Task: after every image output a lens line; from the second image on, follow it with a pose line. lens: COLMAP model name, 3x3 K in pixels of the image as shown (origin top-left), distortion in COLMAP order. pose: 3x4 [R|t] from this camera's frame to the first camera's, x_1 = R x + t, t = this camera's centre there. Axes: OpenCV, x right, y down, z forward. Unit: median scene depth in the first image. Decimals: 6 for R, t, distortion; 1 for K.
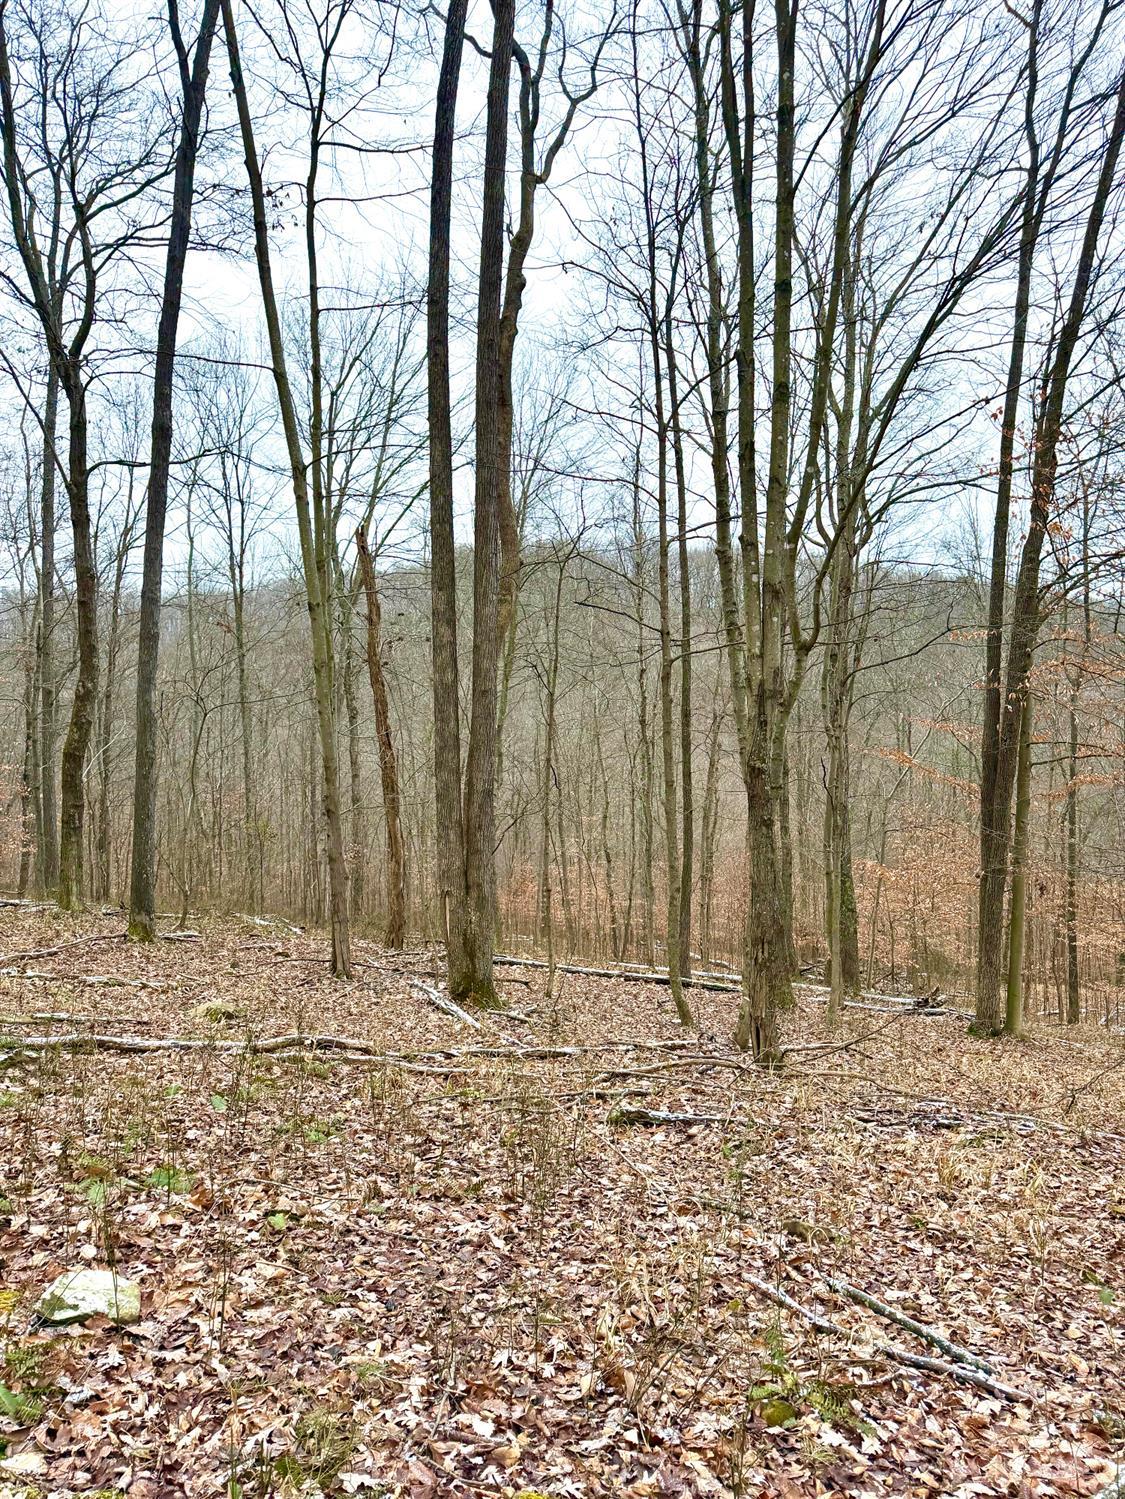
lens RADIAL K [[1041.4, 0, 562.3], [0, 1041.4, 747.7], [0, 0, 1]] dist [0.004464, -0.004782]
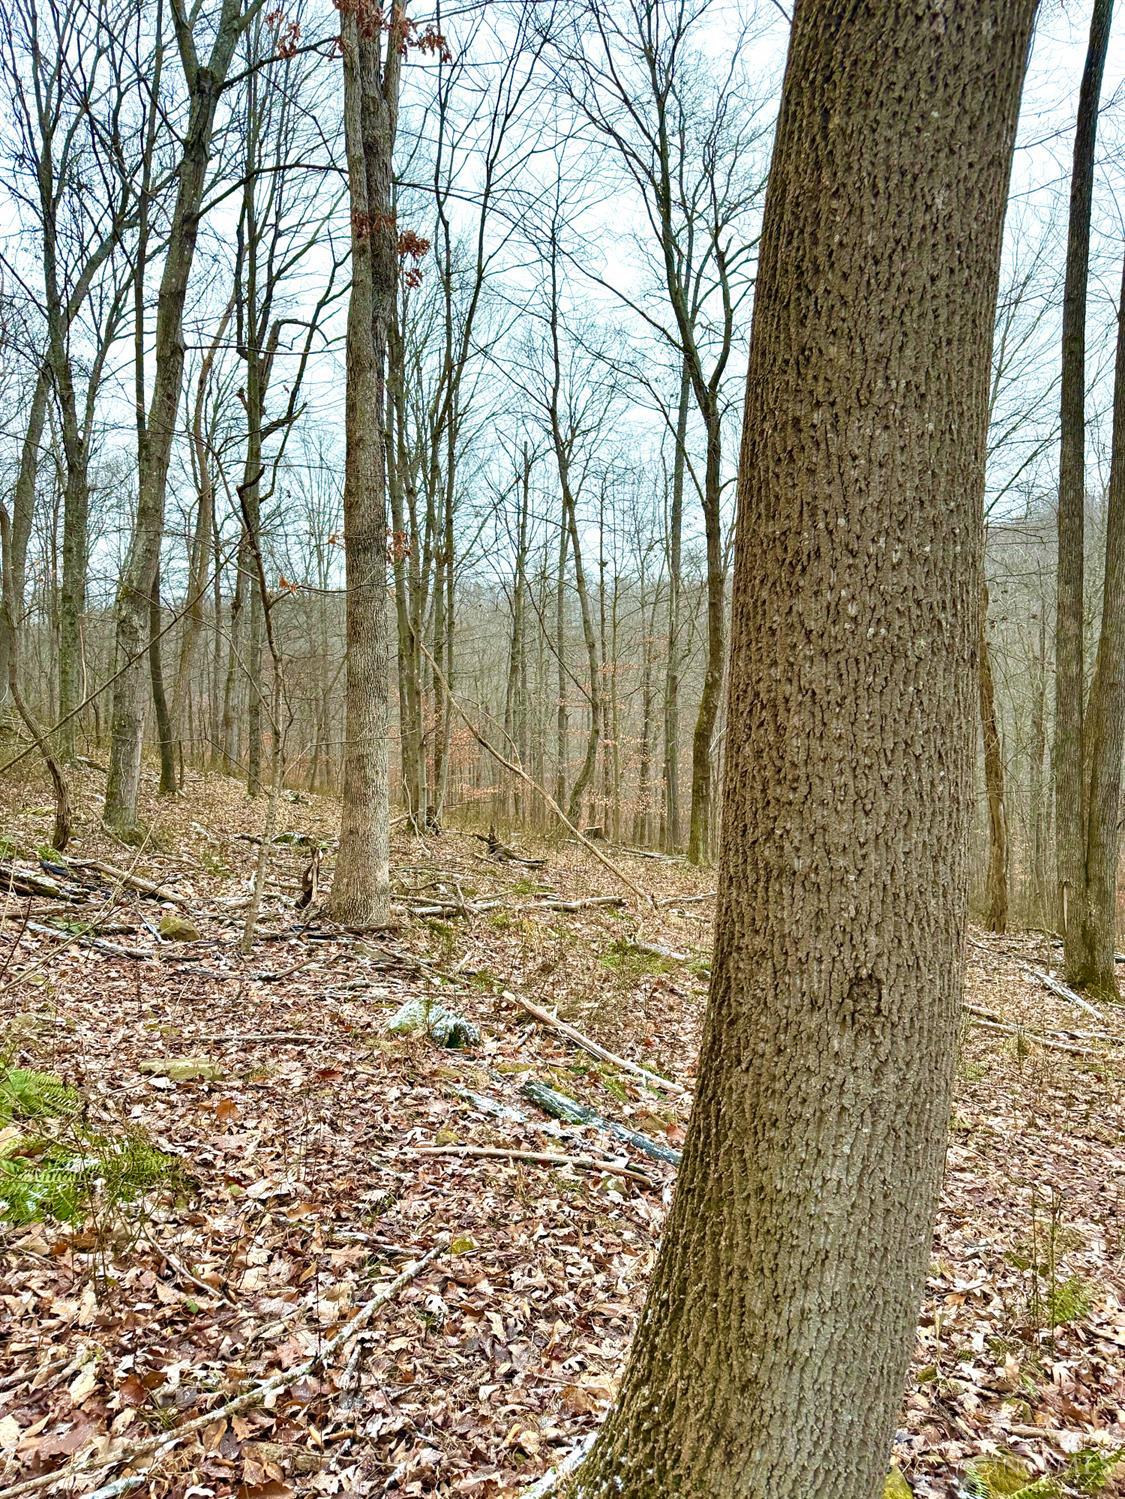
lens RADIAL K [[1041.4, 0, 566.5], [0, 1041.4, 748.5], [0, 0, 1]] dist [0.004464, -0.004782]
pose [[0.860756, 0.032318, -0.507991, -0.023079], [-0.017969, 0.999290, 0.033126, -0.028039], [0.508700, -0.019385, 0.860725, -0.190168]]
